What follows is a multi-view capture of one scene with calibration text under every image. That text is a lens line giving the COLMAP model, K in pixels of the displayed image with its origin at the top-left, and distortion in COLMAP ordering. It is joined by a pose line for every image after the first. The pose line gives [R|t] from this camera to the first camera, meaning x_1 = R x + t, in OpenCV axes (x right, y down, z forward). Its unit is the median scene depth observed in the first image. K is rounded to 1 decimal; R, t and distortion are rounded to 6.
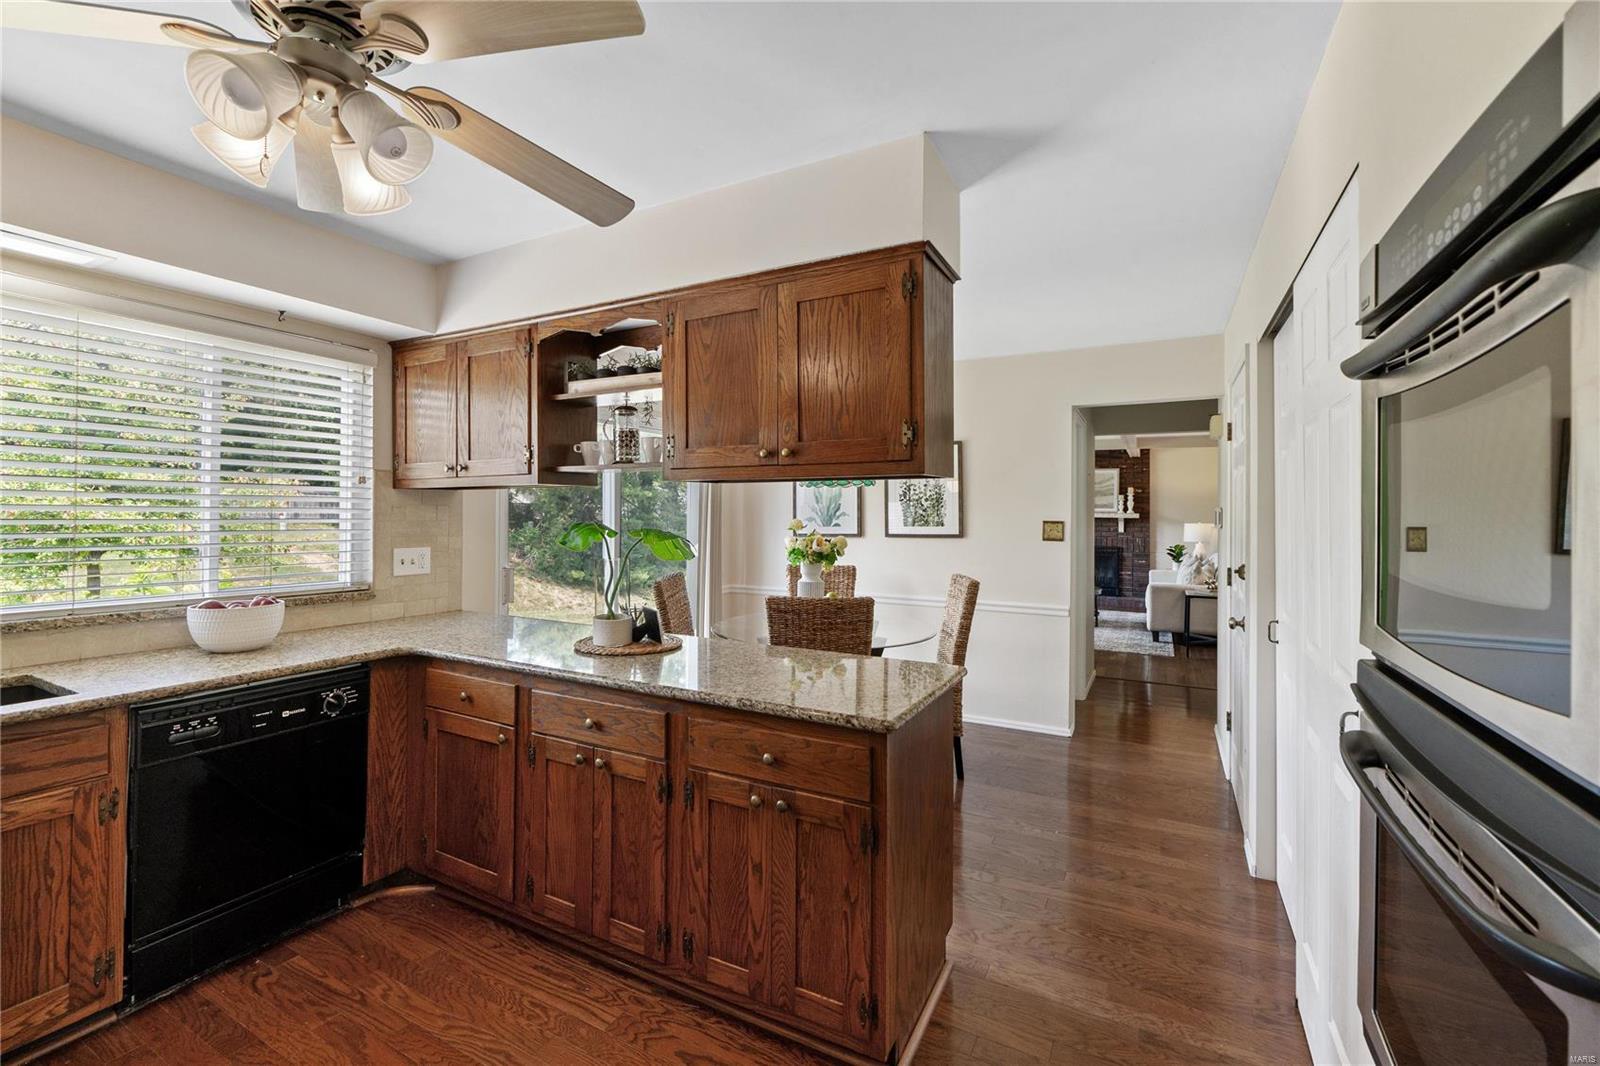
lens RADIAL K [[686.1, 0, 793.0], [0, 686.1, 512.1], [0, 0, 1]] dist [-0.003756, -0.000187]
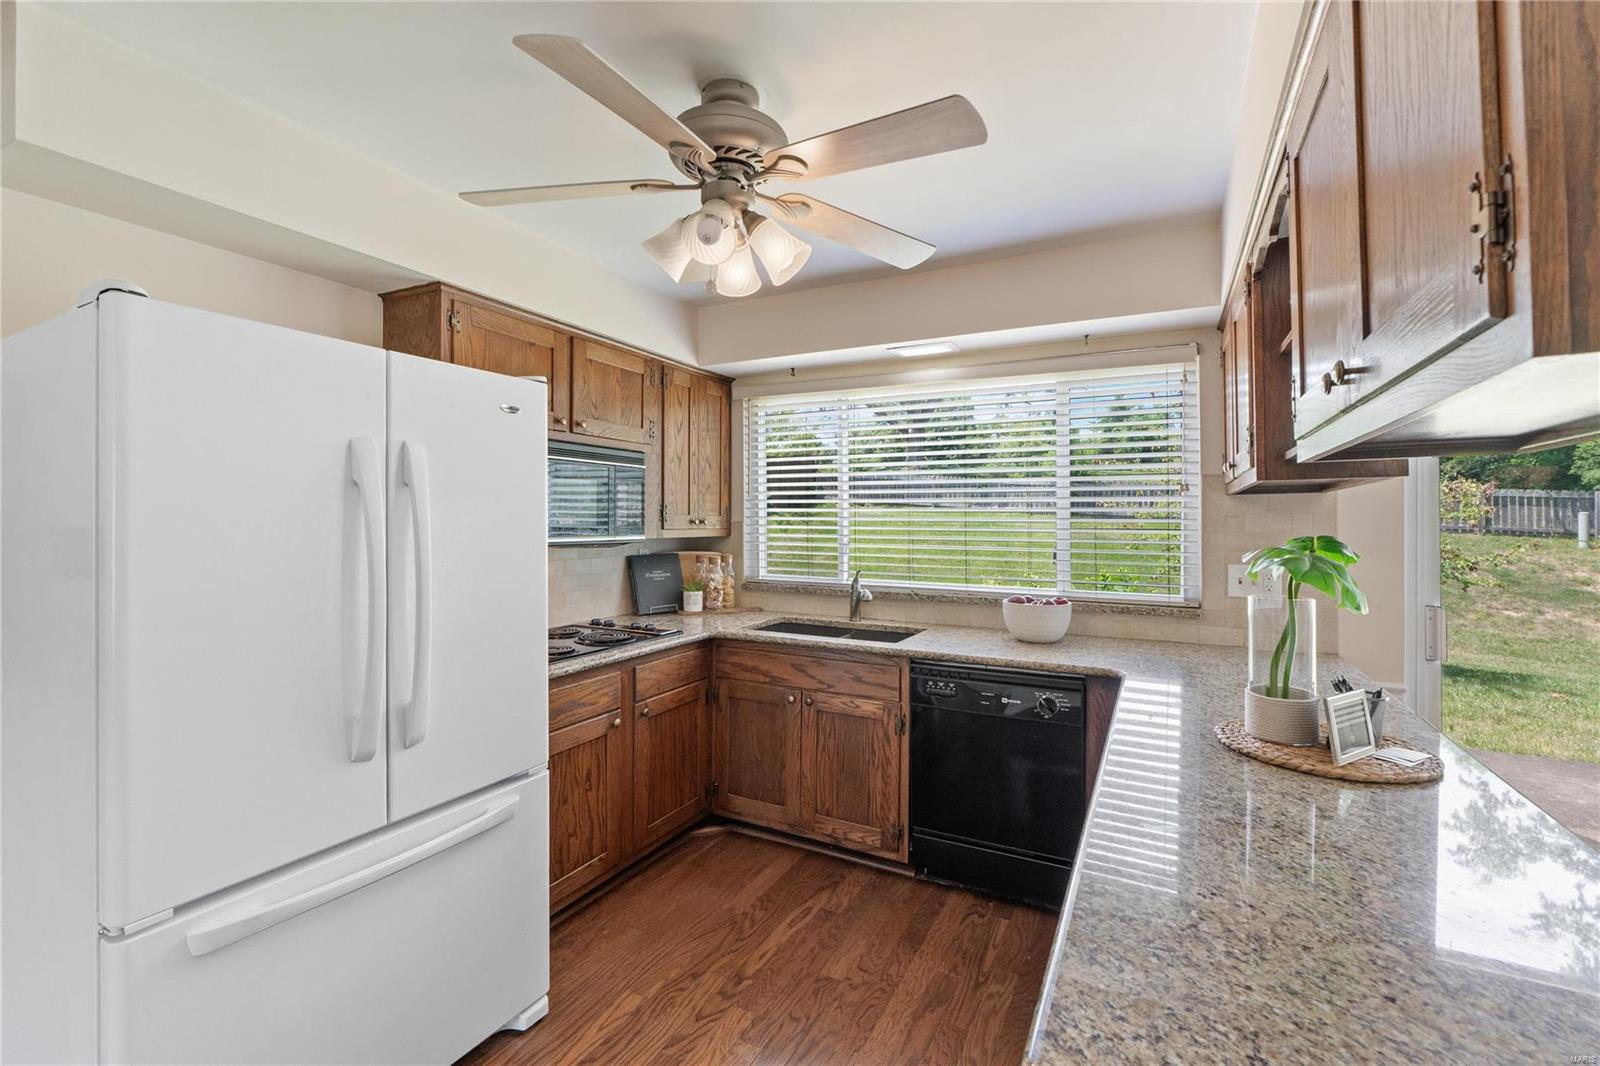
lens RADIAL K [[686.1, 0, 810.4], [0, 686.1, 520.2], [0, 0, 1]] dist [-0.003756, -0.000187]
pose [[0.015515, -0.008131, -0.999847, 0.425334], [0.002253, 0.999965, -0.008097, 0.005324], [0.999877, -0.002127, 0.015532, 0.716949]]
